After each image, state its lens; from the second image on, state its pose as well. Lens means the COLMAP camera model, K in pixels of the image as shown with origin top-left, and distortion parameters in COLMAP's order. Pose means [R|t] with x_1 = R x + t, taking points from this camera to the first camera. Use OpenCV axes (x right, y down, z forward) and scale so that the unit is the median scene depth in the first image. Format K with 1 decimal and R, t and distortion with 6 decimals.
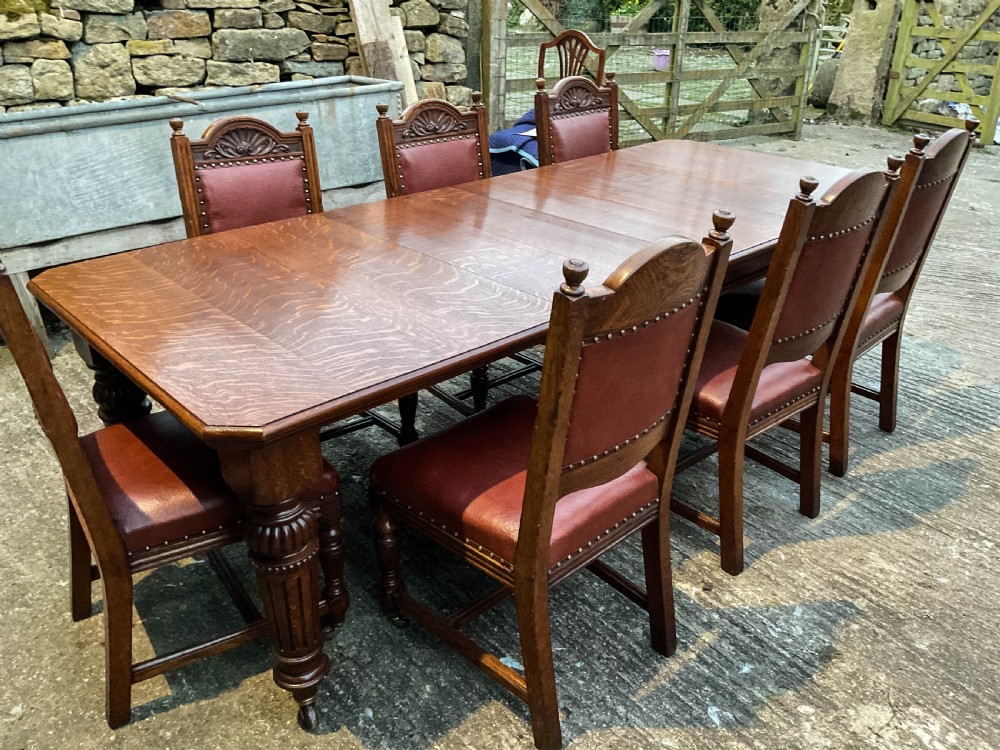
lens RADIAL K [[846.3, 0, 502.4], [0, 846.3, 372.8], [0, 0, 1]] dist [0.027279, -0.064198]
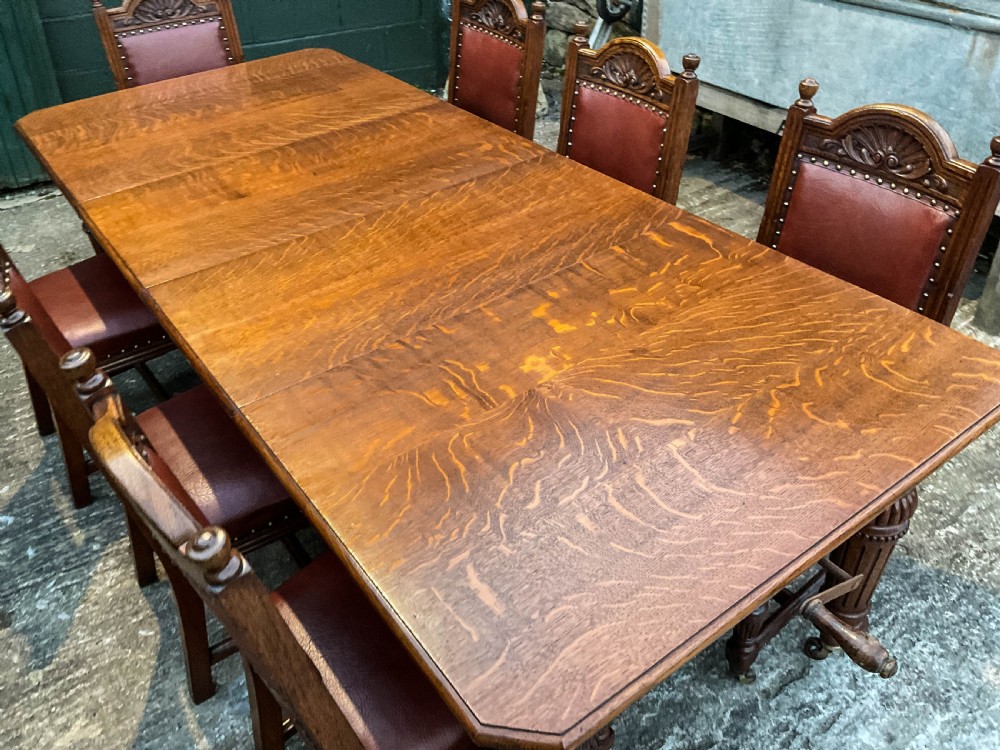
lens RADIAL K [[846.3, 0, 484.8], [0, 846.3, 373.6], [0, 0, 1]] dist [0.027279, -0.064198]
pose [[-0.128191, 0.594503, -0.793809, 0.563952], [-0.386302, 0.707264, 0.592071, -0.423394], [0.913421, 0.382548, 0.138993, 0.761480]]
